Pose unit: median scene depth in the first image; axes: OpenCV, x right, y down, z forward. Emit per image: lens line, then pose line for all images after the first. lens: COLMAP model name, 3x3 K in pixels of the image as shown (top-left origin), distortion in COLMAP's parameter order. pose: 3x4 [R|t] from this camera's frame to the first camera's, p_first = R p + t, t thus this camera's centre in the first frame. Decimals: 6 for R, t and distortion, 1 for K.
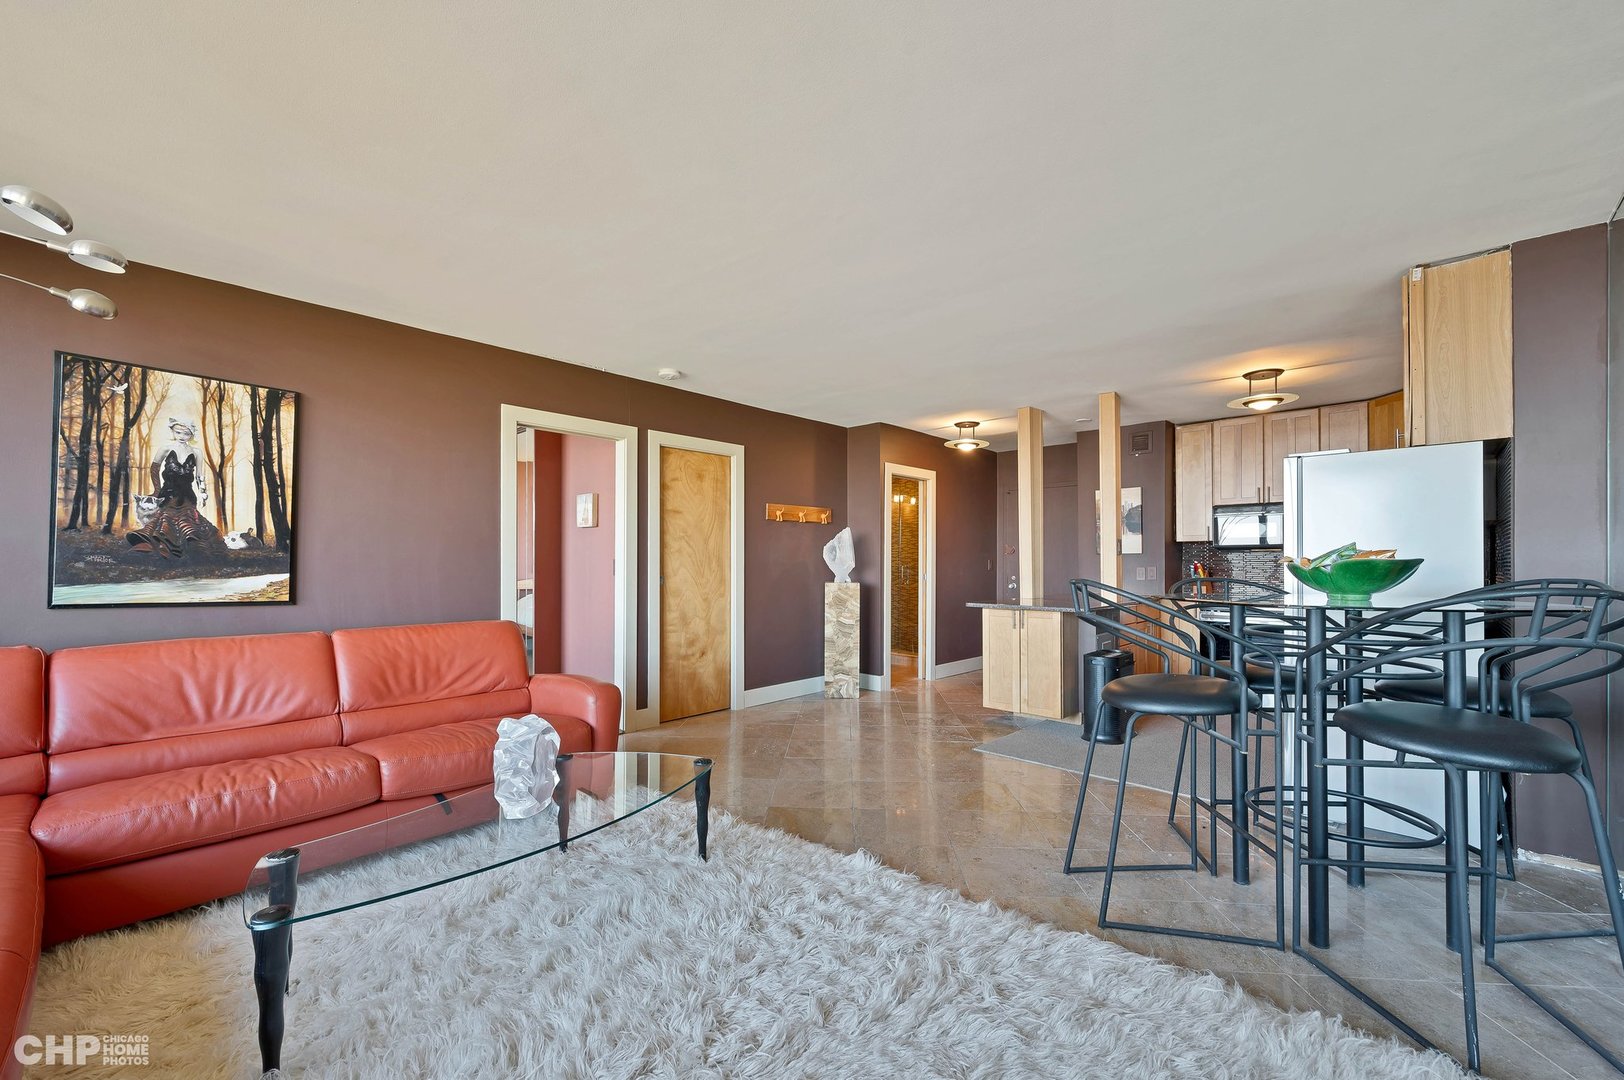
lens RADIAL K [[648.0, 0, 802.2], [0, 648.0, 558.8], [0, 0, 1]] dist [-0.010303, 0.001311]
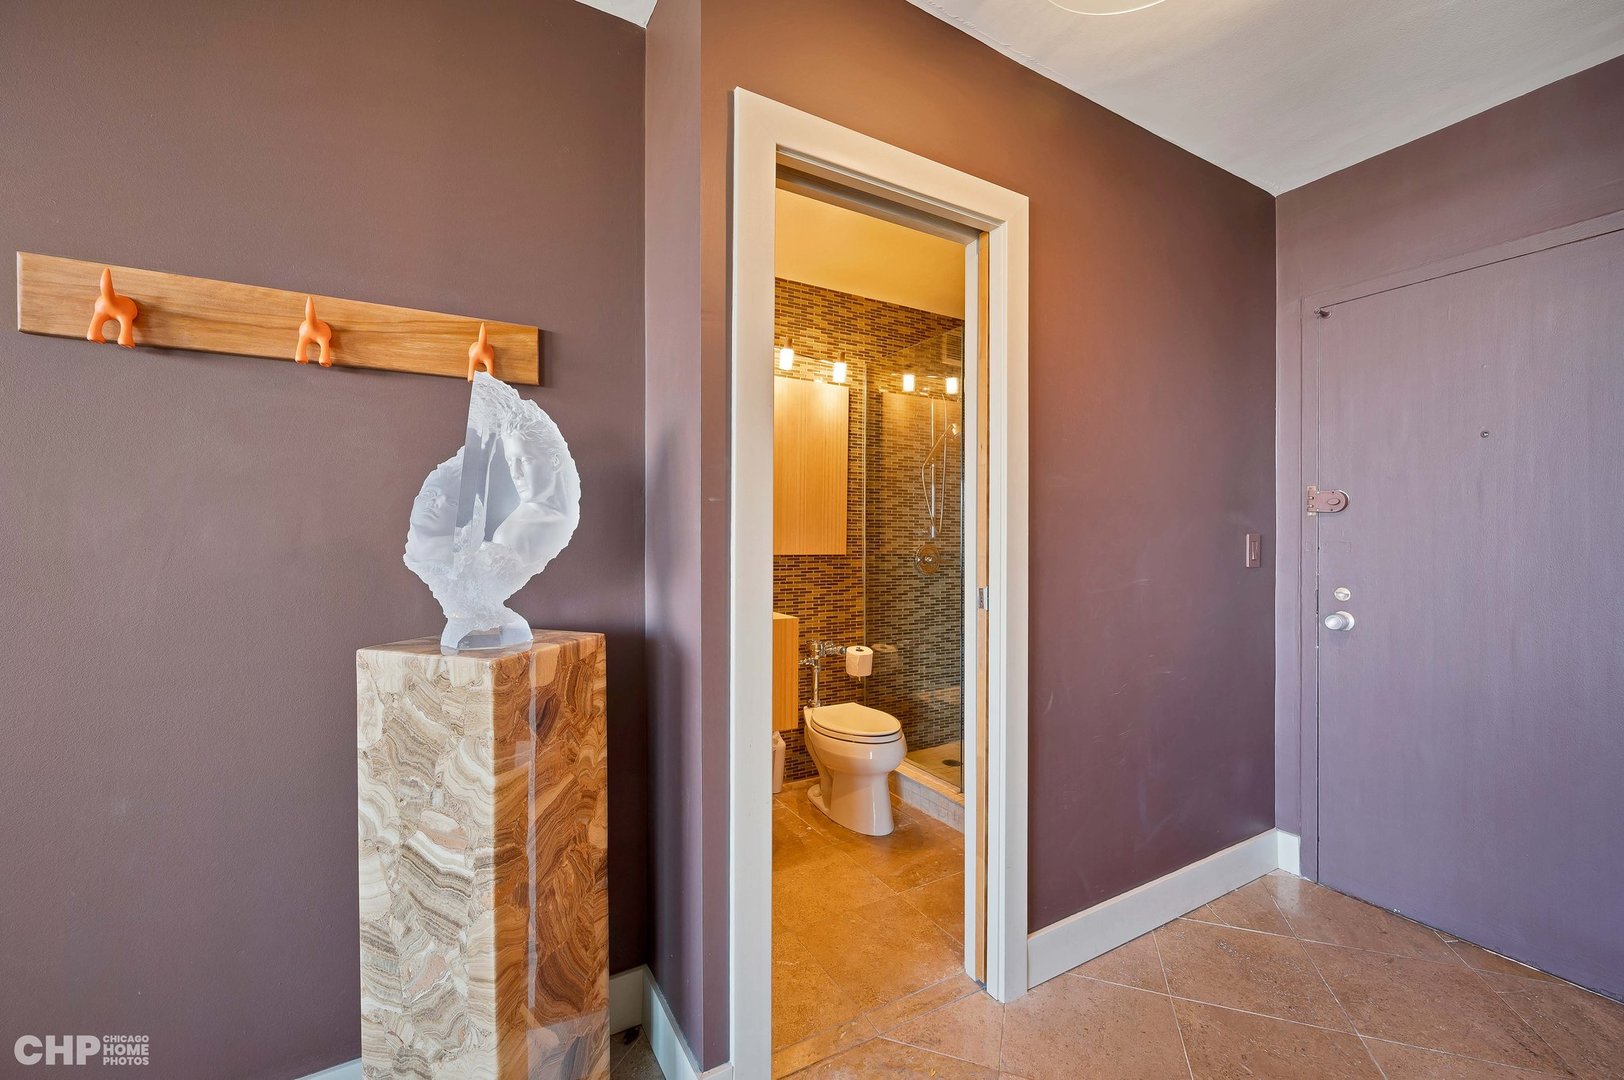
lens RADIAL K [[648.0, 0, 788.4], [0, 648.0, 530.6], [0, 0, 1]] dist [-0.010303, 0.001311]
pose [[0.951006, -0.009681, -0.309021, 0.230581], [0.009248, 0.999953, -0.002867, -0.000542], [0.309034, -0.000131, 0.951051, 0.846153]]
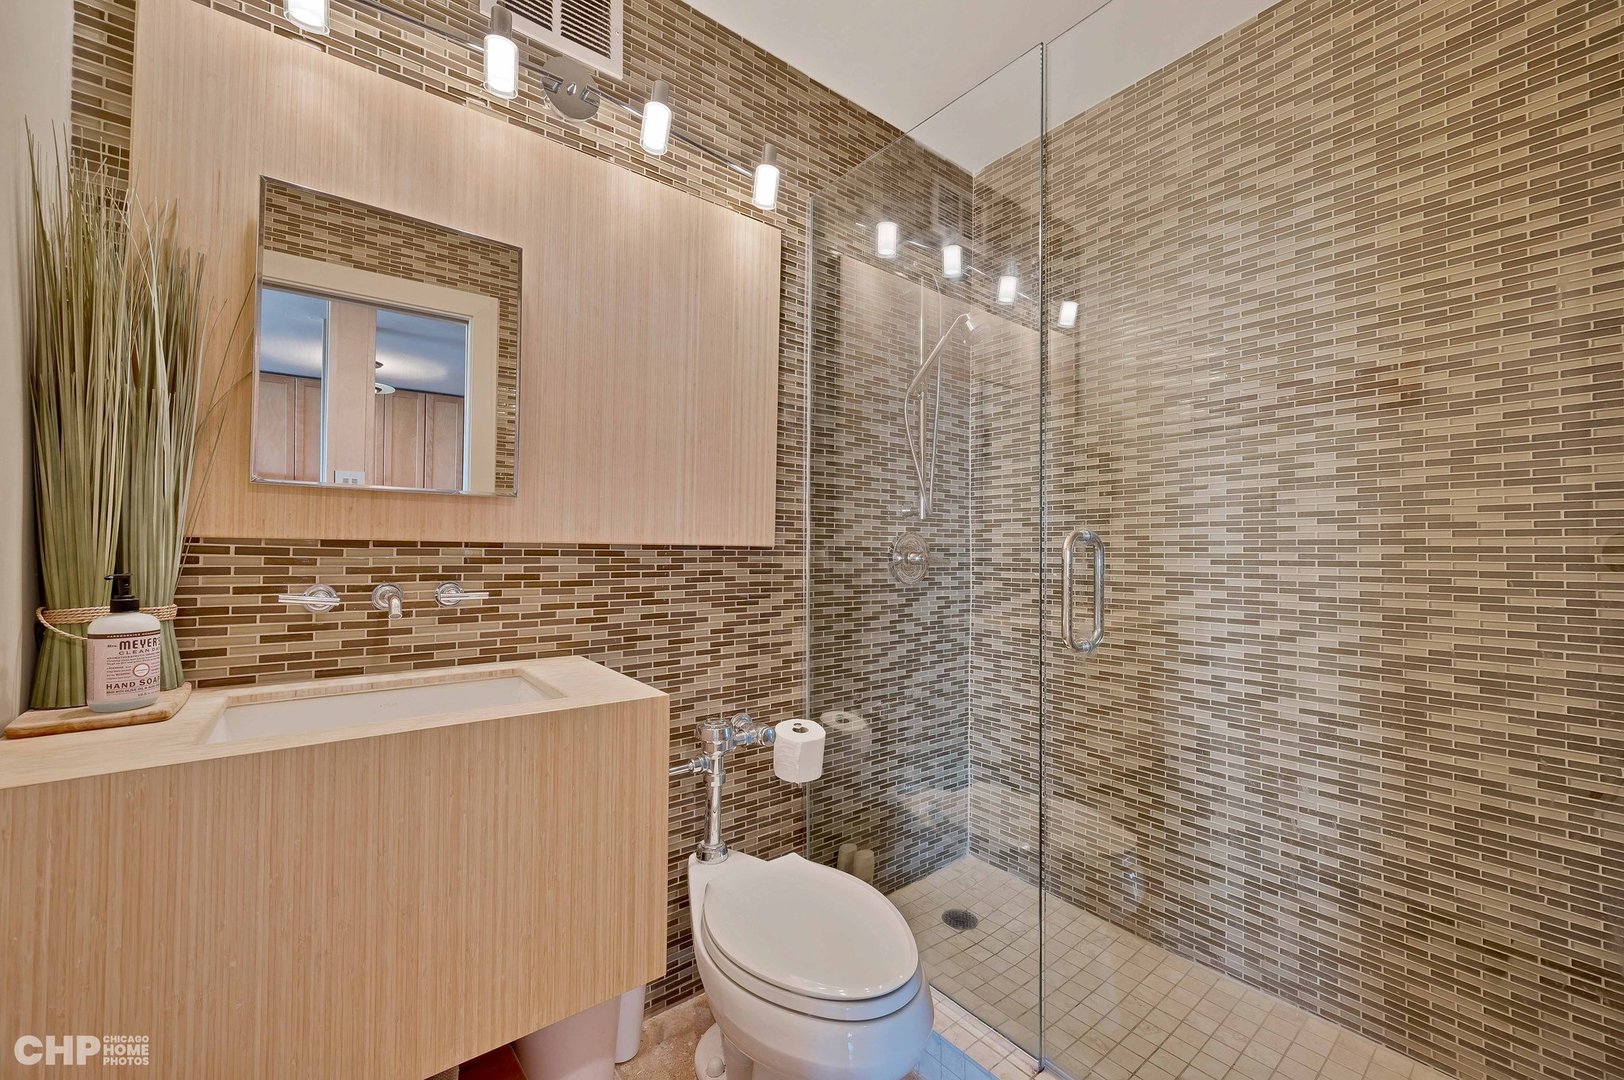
lens RADIAL K [[648.0, 0, 826.6], [0, 648.0, 524.9], [0, 0, 1]] dist [-0.010303, 0.001311]
pose [[0.994343, -0.013653, -0.105332, 0.157968], [0.009704, 0.999234, -0.037913, 0.021216], [0.105769, 0.036676, 0.993714, 1.108920]]
